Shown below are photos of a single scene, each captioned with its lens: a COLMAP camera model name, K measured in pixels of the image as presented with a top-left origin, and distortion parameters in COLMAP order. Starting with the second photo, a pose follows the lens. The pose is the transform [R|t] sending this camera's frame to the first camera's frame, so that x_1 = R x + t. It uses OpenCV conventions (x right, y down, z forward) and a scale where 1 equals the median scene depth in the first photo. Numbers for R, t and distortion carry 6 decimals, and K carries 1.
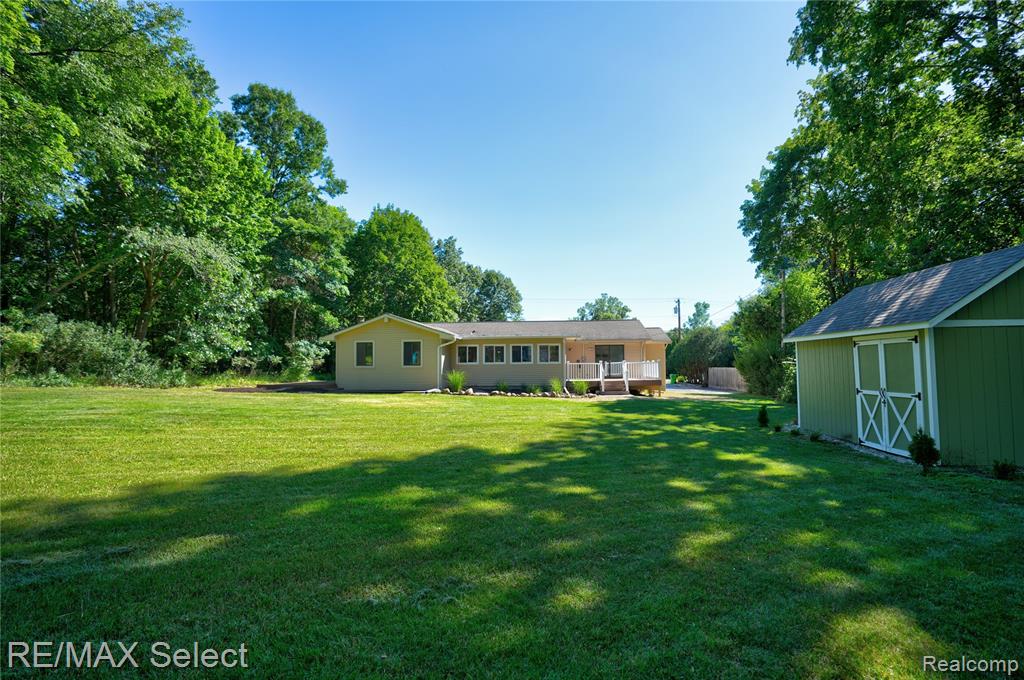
lens RADIAL K [[465.7, 0, 519.4], [0, 465.7, 340.6], [0, 0, 1]] dist [-0.082783, 0.032594]
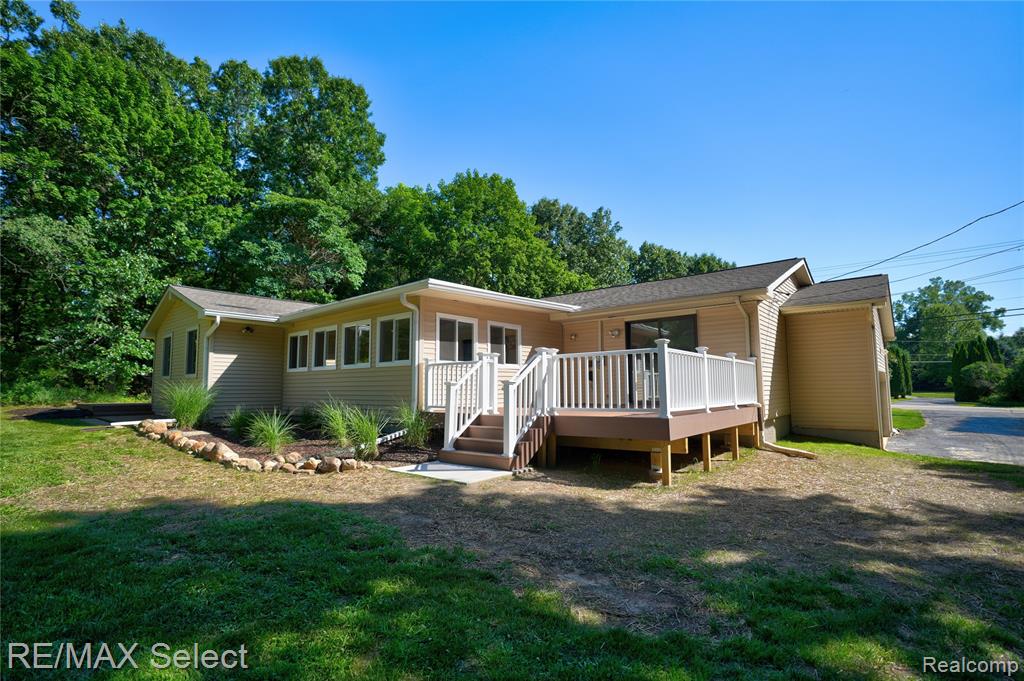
lens RADIAL K [[479.6, 0, 519.5], [0, 479.6, 340.1], [0, 0, 1]] dist [-0.072553, 0.028149]
pose [[0.821502, -0.057873, -0.567261, 0.267996], [0.030609, 0.997877, -0.057478, 0.038580], [0.569384, 0.029855, 0.821530, 0.516361]]
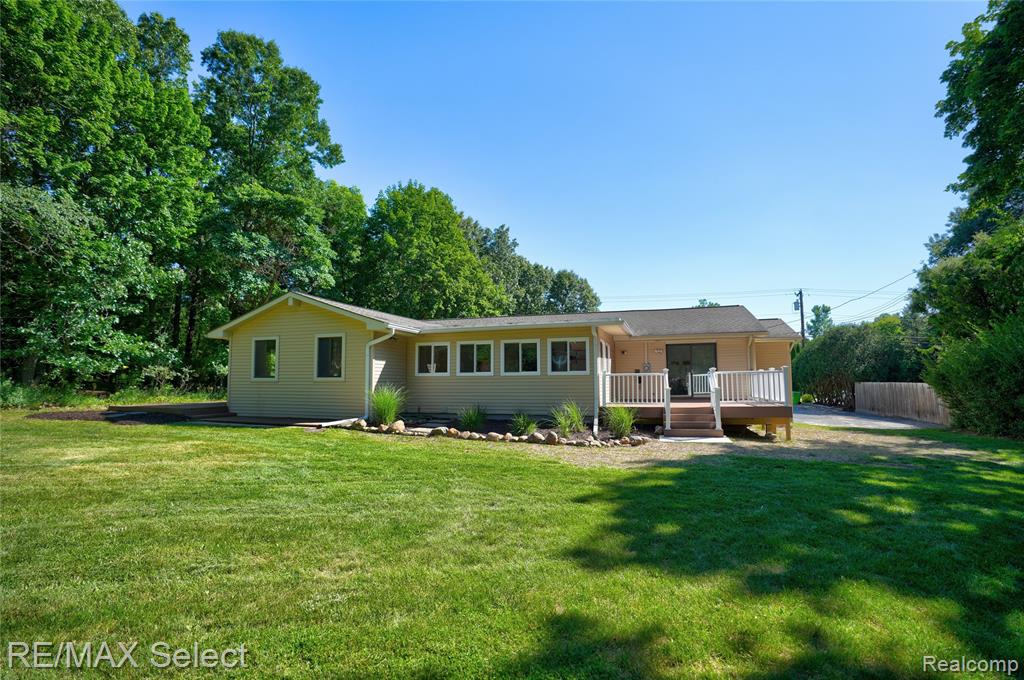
lens RADIAL K [[465.7, 0, 519.4], [0, 465.7, 340.6], [0, 0, 1]] dist [-0.082783, 0.032594]
pose [[0.978159, -0.016306, -0.207215, 0.085957], [0.009424, 0.999372, -0.034157, 0.019688], [0.207642, 0.031458, 0.977699, 0.320813]]
